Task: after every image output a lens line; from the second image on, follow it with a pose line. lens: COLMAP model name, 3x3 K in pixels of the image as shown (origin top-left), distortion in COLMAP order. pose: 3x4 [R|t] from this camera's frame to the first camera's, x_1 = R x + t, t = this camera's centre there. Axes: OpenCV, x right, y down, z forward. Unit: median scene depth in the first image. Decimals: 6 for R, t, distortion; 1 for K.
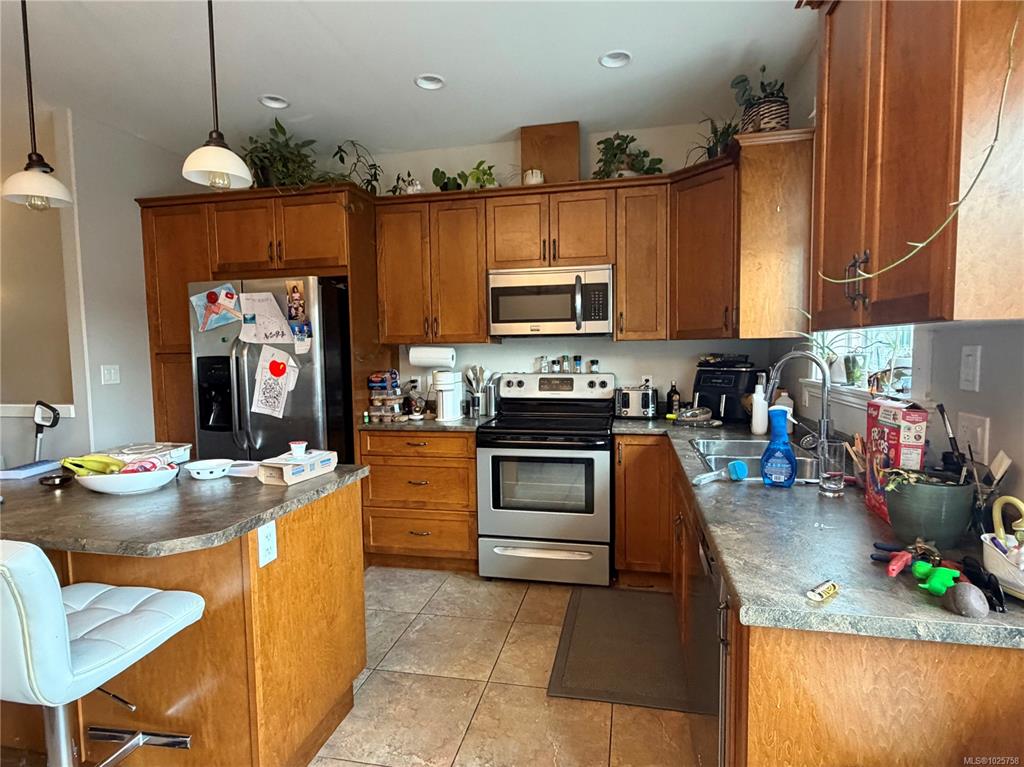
lens RADIAL K [[541.4, 0, 513.9], [0, 541.4, 386.2], [0, 0, 1]] dist [0.001981, -0.000326]
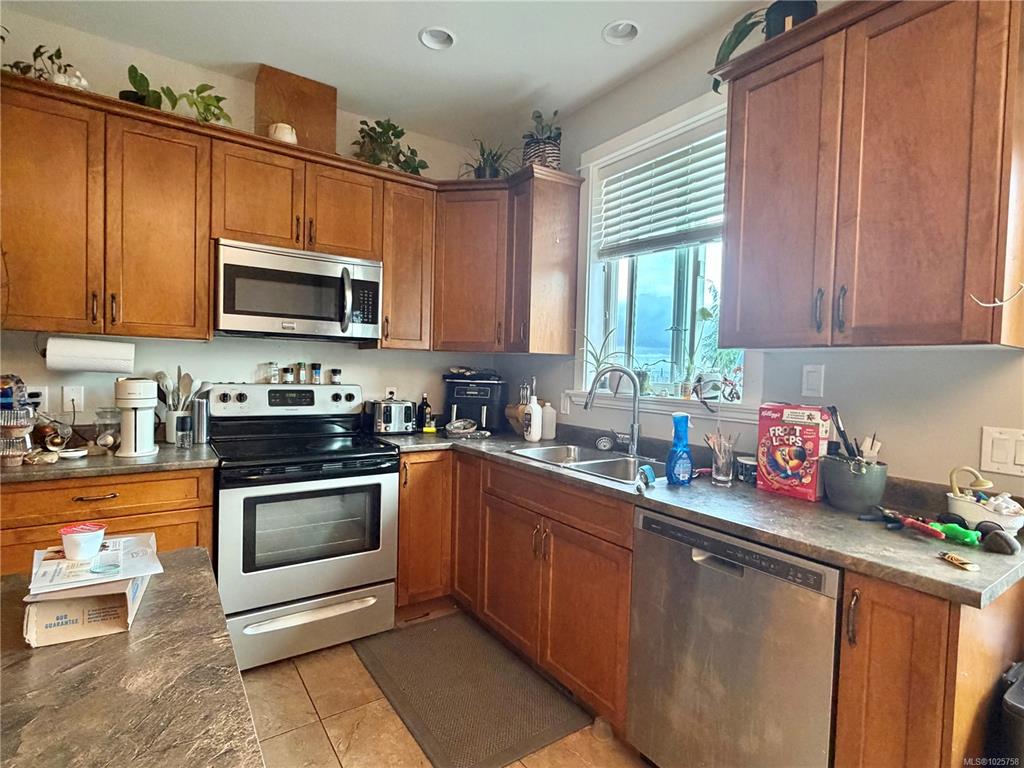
lens RADIAL K [[510.3, 0, 510.8], [0, 510.3, 384.1], [0, 0, 1]] dist [-0.001435, 0.001169]
pose [[0.689946, 0.011122, 0.723775, -0.268782], [0.012126, 0.999564, -0.026919, 0.000441], [-0.723759, 0.027349, 0.689510, 0.264659]]
